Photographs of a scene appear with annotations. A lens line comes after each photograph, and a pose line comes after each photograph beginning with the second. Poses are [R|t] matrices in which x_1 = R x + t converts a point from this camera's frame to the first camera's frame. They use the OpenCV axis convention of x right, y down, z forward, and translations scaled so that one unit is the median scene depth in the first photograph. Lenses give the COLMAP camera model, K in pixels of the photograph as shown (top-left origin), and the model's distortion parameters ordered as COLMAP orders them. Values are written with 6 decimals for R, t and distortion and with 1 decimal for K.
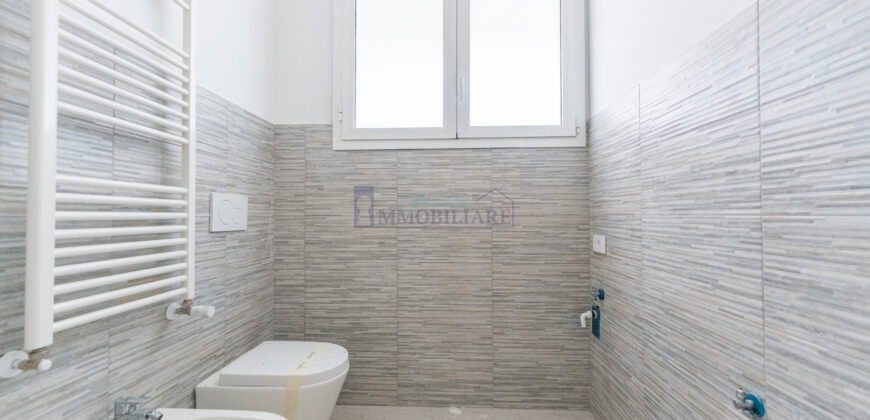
lens RADIAL K [[346.2, 0, 434.2], [0, 346.2, 211.5], [0, 0, 1]] dist [0.001308, -0.001241]
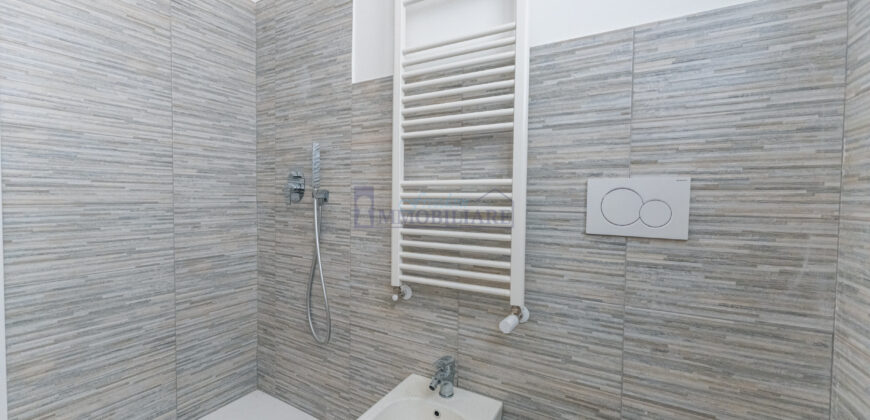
lens RADIAL K [[346.2, 0, 433.7], [0, 346.2, 208.7], [0, 0, 1]] dist [0.001308, -0.001241]
pose [[-0.454289, 0.026643, -0.890456, 0.132342], [0.002555, 0.999588, 0.028604, -0.013793], [0.890851, 0.010719, -0.454169, 1.019563]]
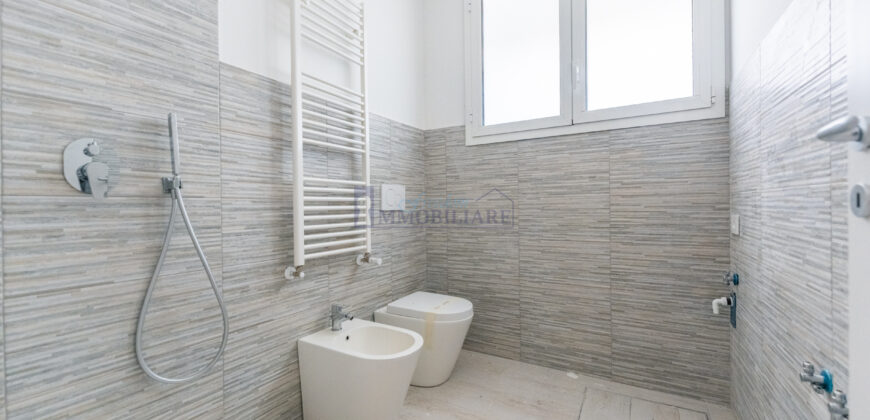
lens RADIAL K [[346.2, 0, 434.9], [0, 346.2, 210.1], [0, 0, 1]] dist [0.001308, -0.001241]
pose [[0.884962, -0.004784, -0.465639, 0.240218], [0.018422, 0.999524, 0.024744, 0.023695], [0.465299, -0.030475, 0.884629, -0.196157]]
